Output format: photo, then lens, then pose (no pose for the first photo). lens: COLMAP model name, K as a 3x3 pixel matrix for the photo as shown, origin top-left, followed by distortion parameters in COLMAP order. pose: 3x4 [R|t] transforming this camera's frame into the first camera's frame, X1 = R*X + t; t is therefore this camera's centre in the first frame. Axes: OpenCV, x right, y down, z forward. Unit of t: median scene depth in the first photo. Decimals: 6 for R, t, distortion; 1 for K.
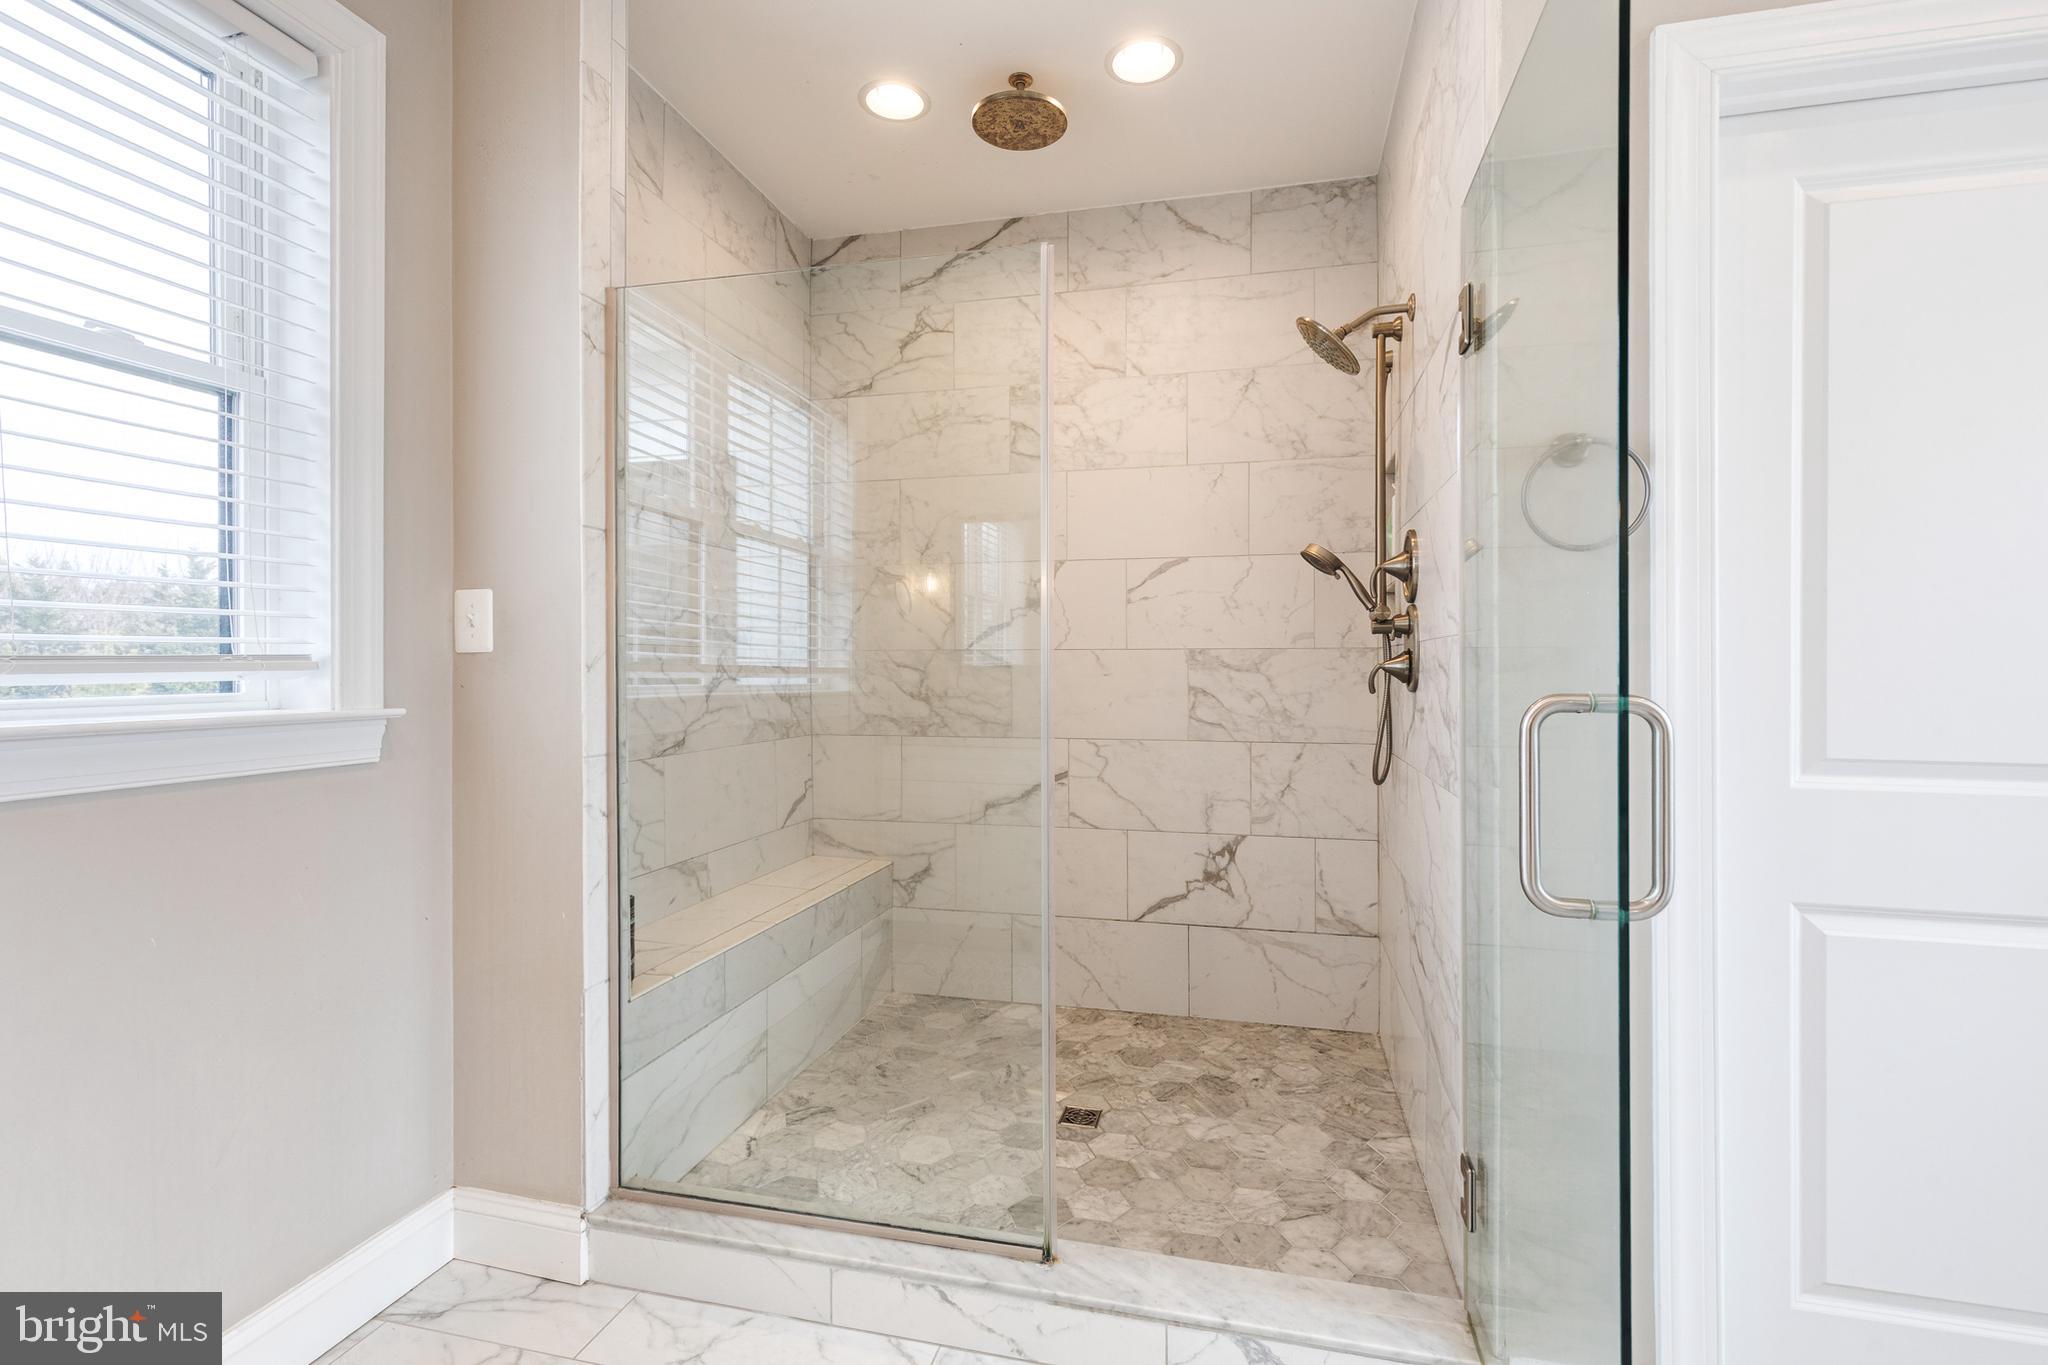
lens RADIAL K [[942.4, 0, 1027.2], [0, 942.4, 666.1], [0, 0, 1]] dist [-0.000918, -0.000139]
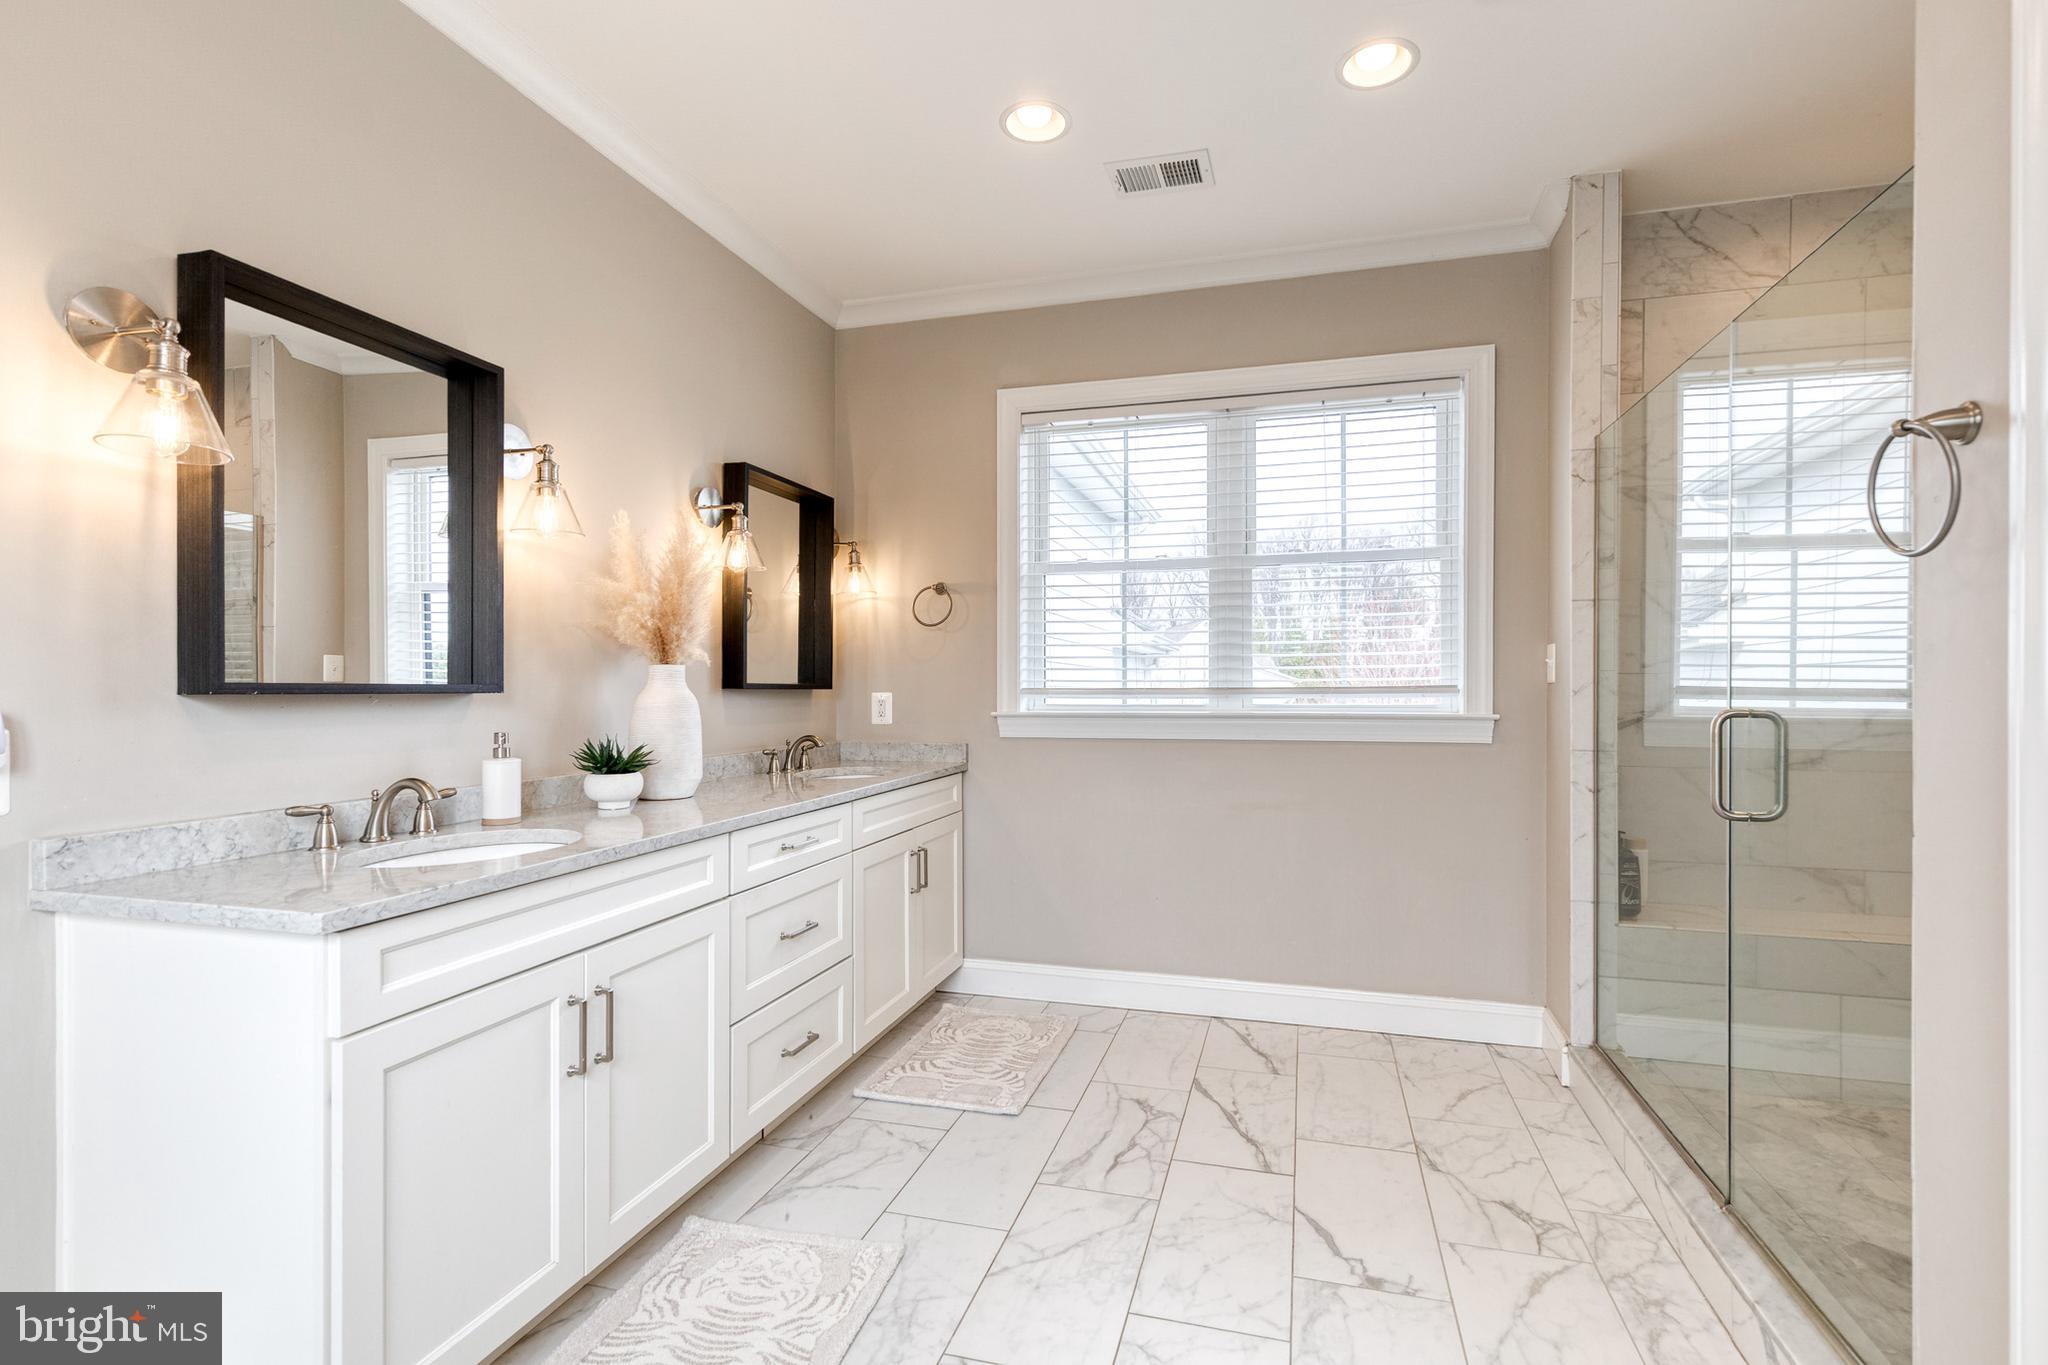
lens RADIAL K [[903.0, 0, 1011.1], [0, 903.0, 688.6], [0, 0, 1]] dist [0.000874, -0.000017]
pose [[-0.068572, 0.002099, -0.997644, 1.052116], [-0.000736, 0.999997, 0.002155, -0.006780], [0.997646, 0.000882, -0.068570, 0.179804]]
